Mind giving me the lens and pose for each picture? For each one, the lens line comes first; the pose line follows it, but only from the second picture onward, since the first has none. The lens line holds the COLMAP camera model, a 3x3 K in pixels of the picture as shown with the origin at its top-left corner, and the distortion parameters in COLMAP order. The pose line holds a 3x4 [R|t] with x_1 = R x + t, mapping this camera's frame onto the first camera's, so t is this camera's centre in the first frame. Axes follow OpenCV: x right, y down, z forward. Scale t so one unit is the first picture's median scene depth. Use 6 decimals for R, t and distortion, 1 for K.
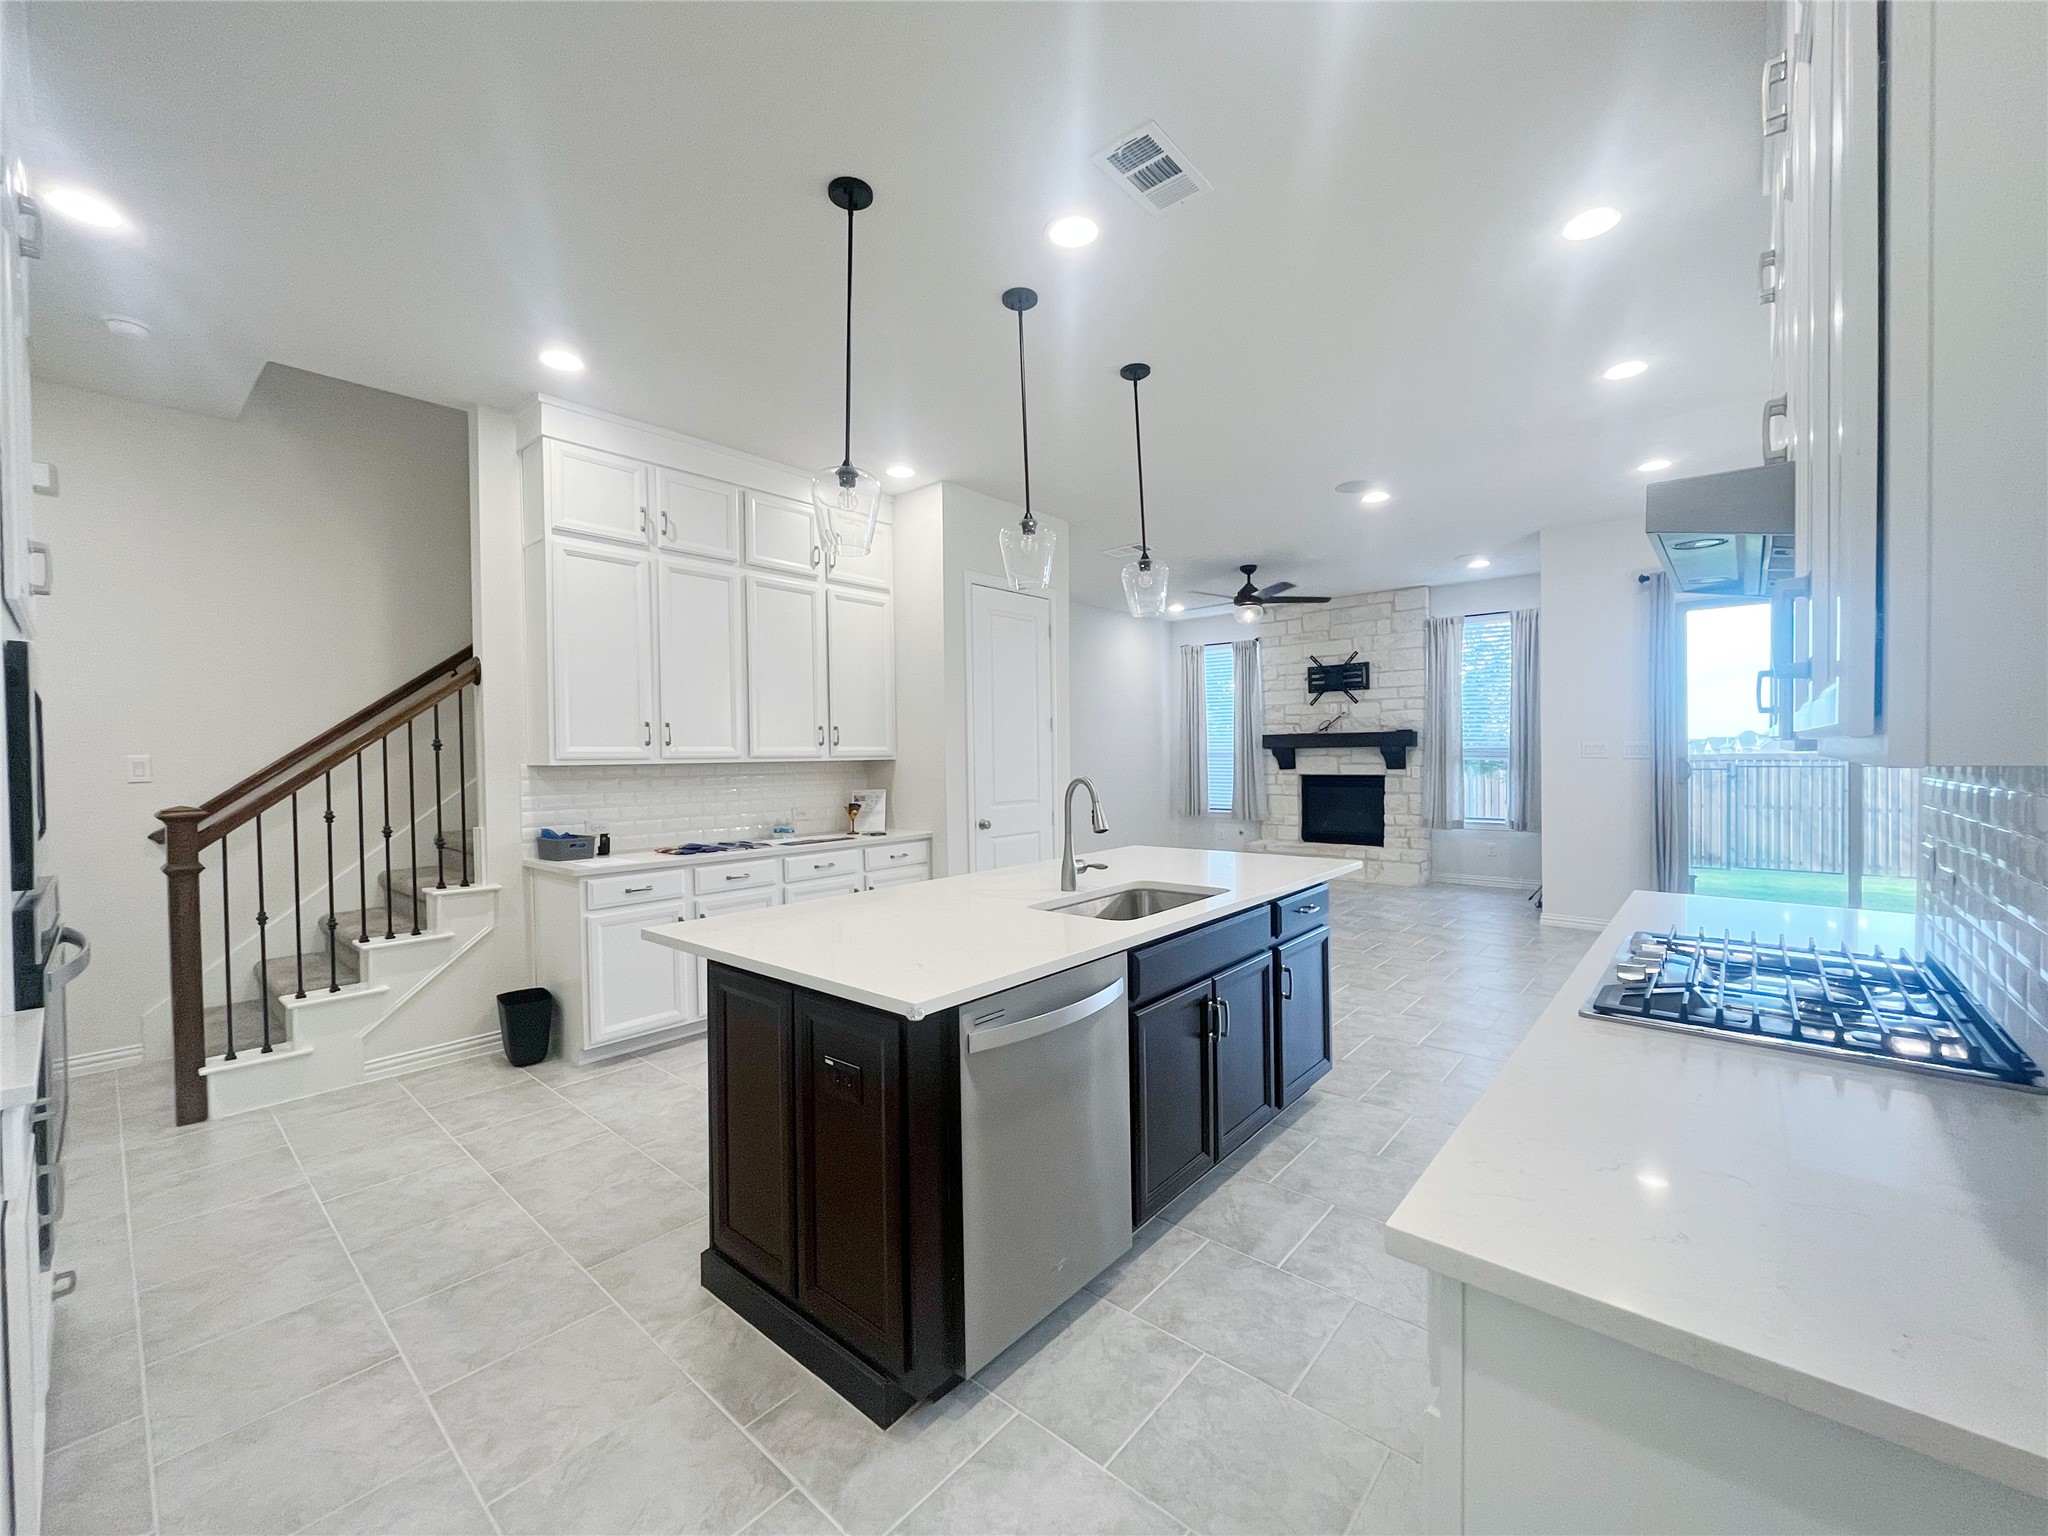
lens RADIAL K [[826.4, 0, 1023.0], [0, 826.4, 769.5], [0, 0, 1]] dist [-0.002915, 0.000065]
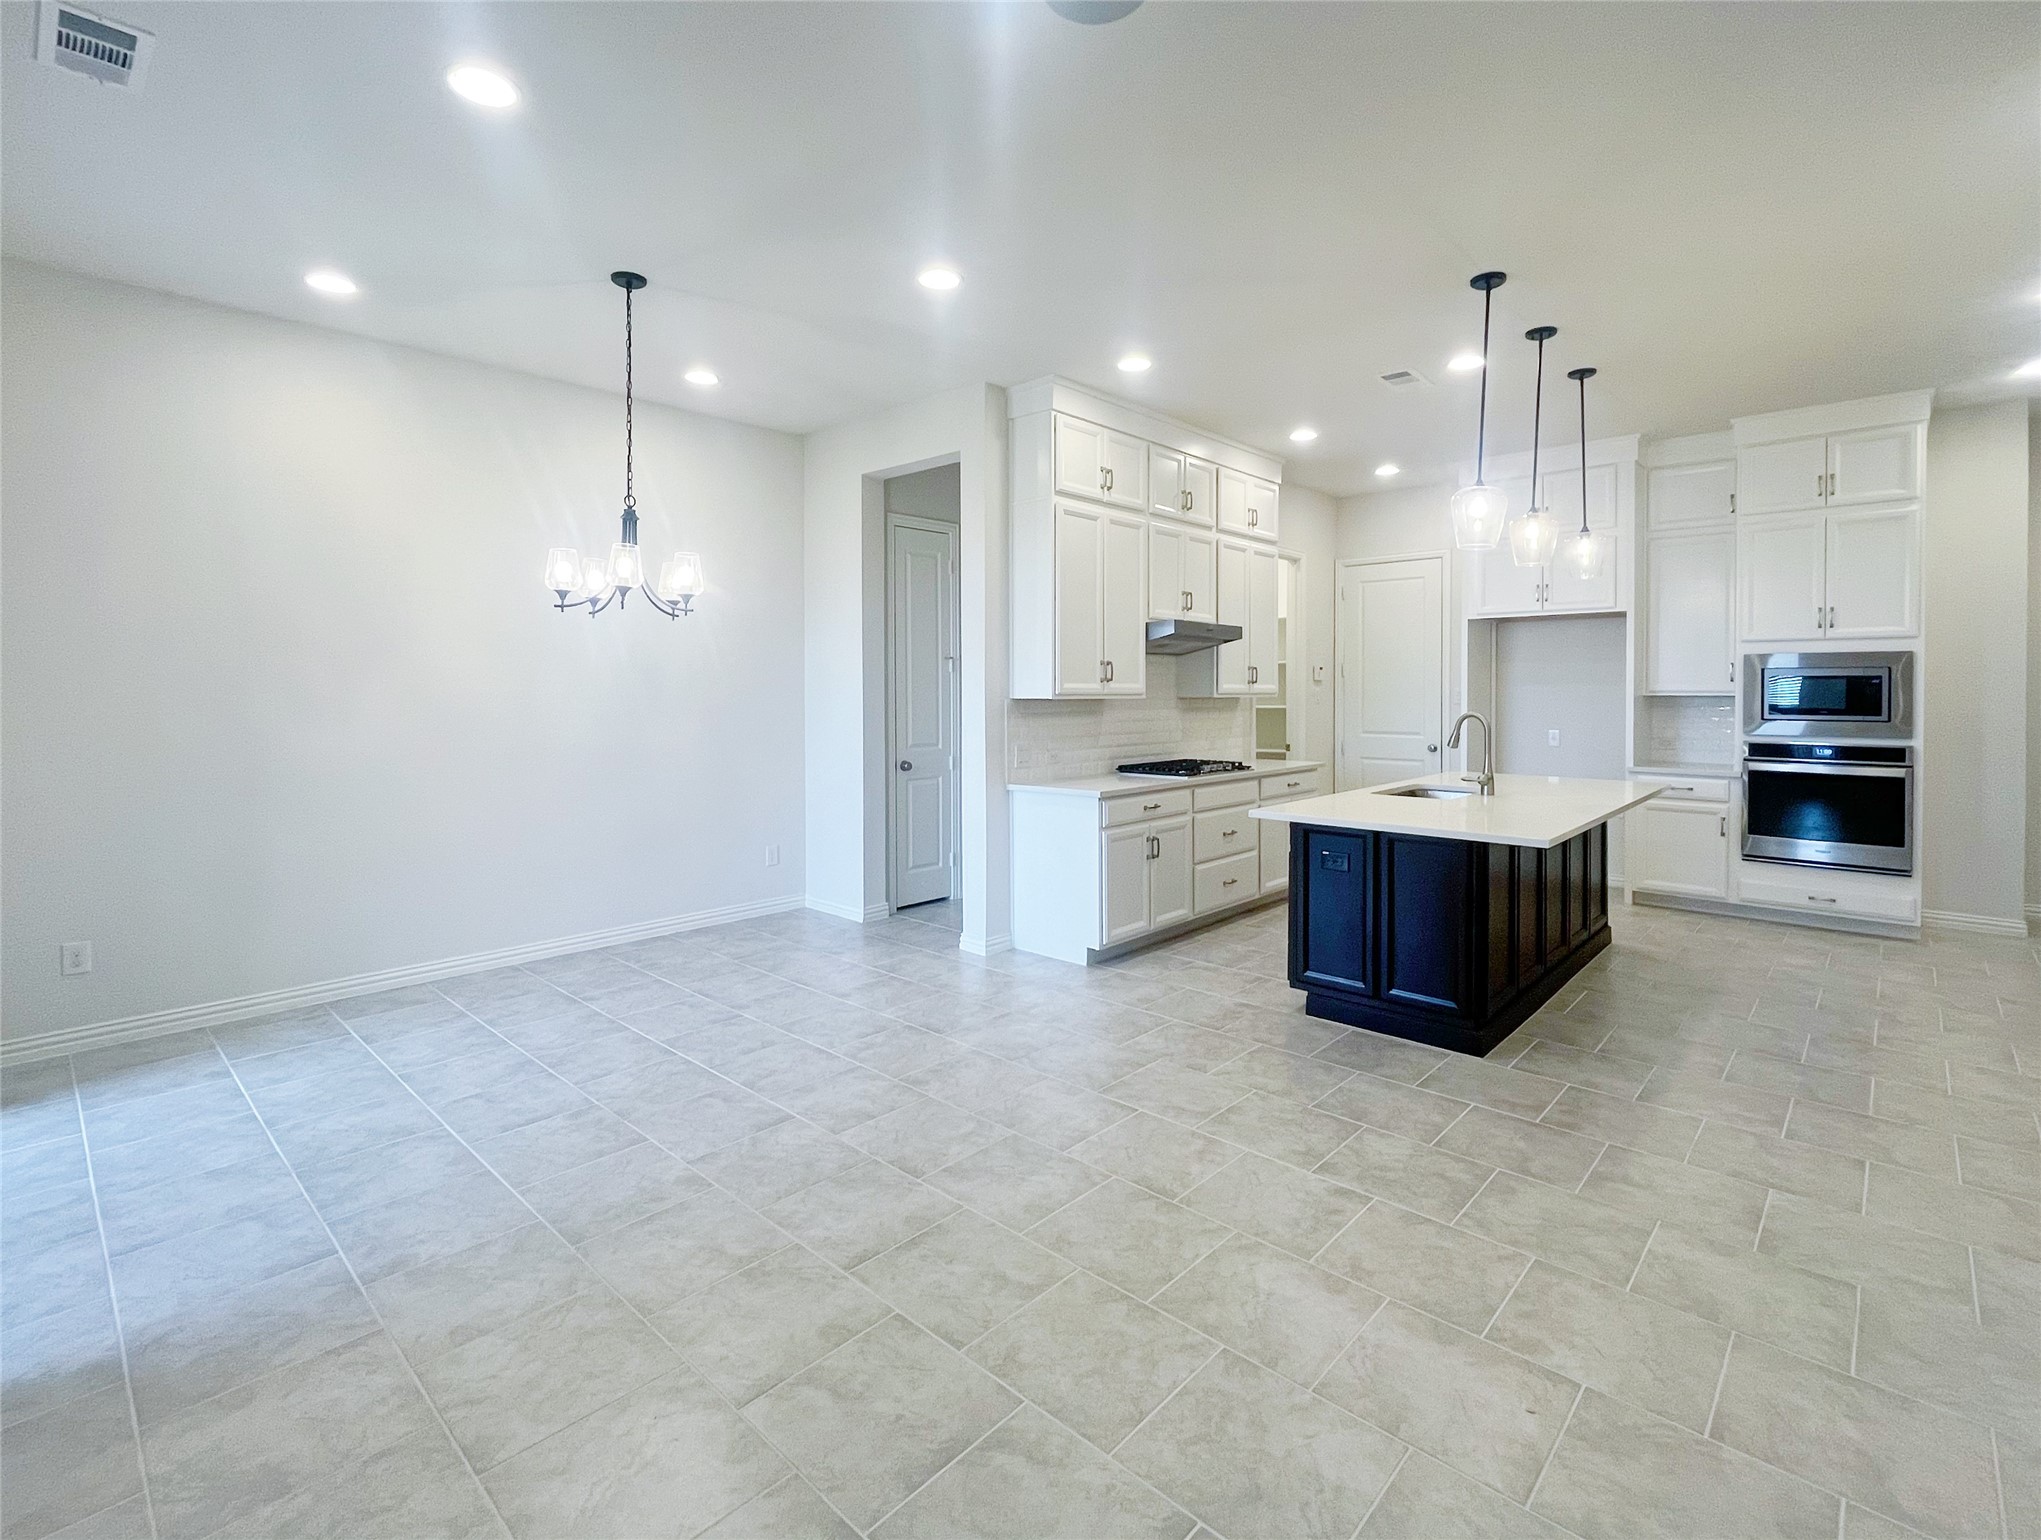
lens RADIAL K [[947.8, 0, 1035.8], [0, 947.8, 699.8], [0, 0, 1]] dist [-0.001387, 0.000219]
pose [[-0.999660, 0.013193, 0.022505, 0.362807], [0.013889, 0.999420, 0.031077, -0.034405], [-0.022082, 0.031379, -0.999264, 1.215219]]
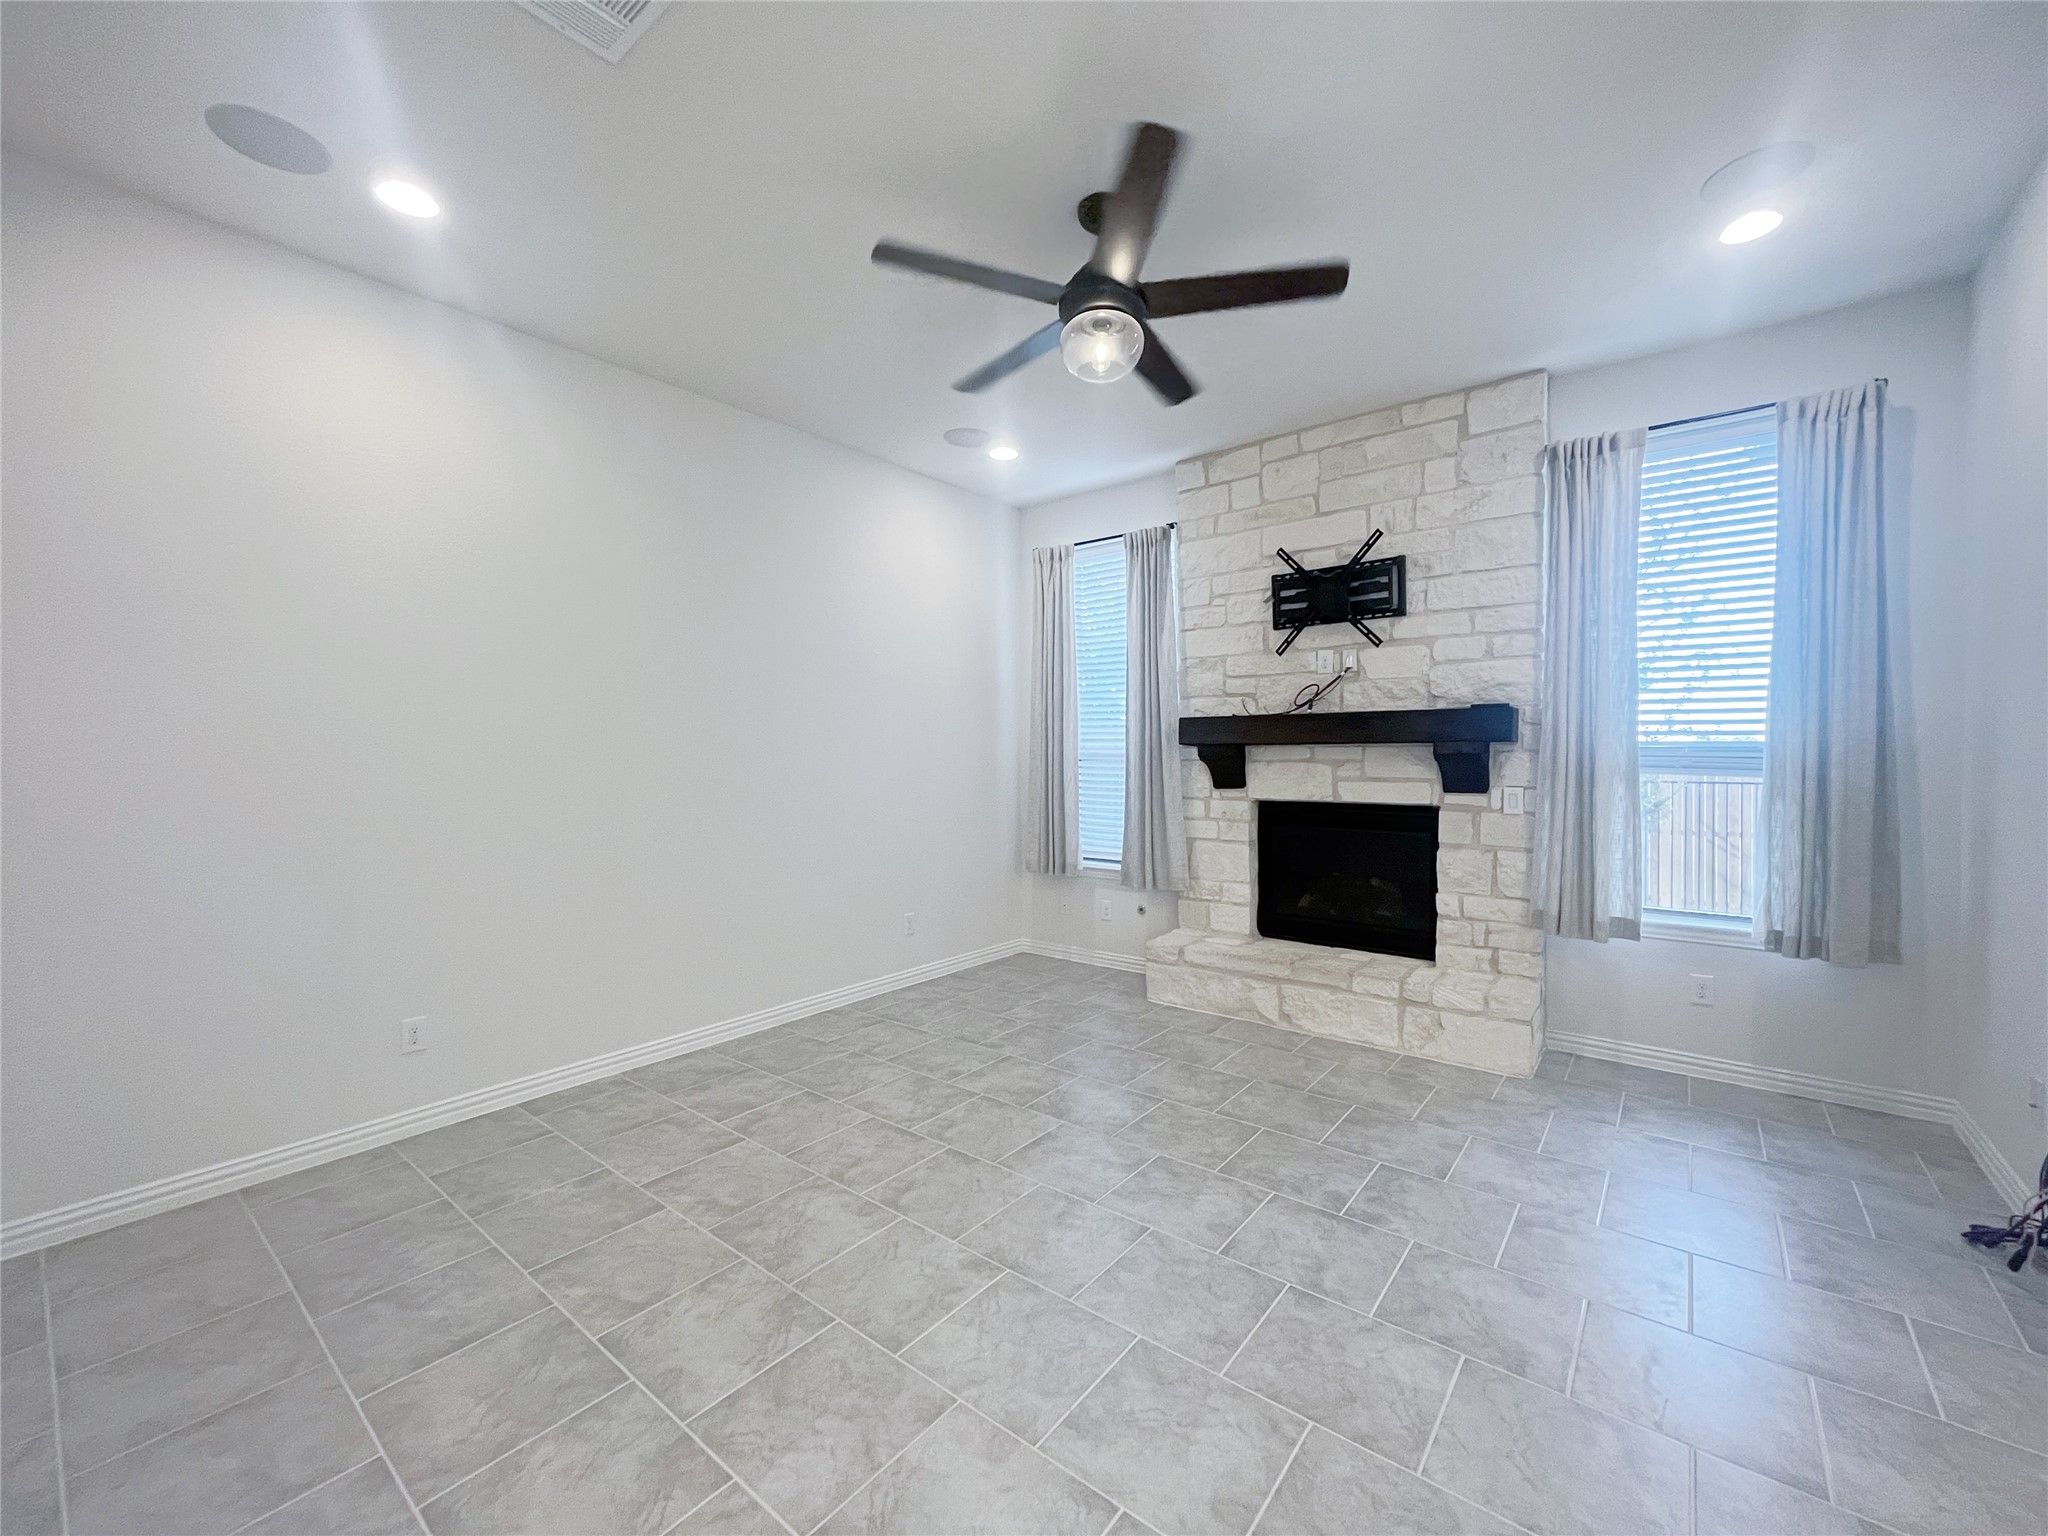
lens RADIAL K [[826.4, 0, 1023.1], [0, 826.4, 769.0], [0, 0, 1]] dist [-0.002915, 0.000065]
pose [[0.999100, 0.007612, 0.041732, 0.278312], [-0.007553, 0.999970, -0.001566, -0.015809], [-0.041742, 0.001249, 0.999128, 0.809257]]
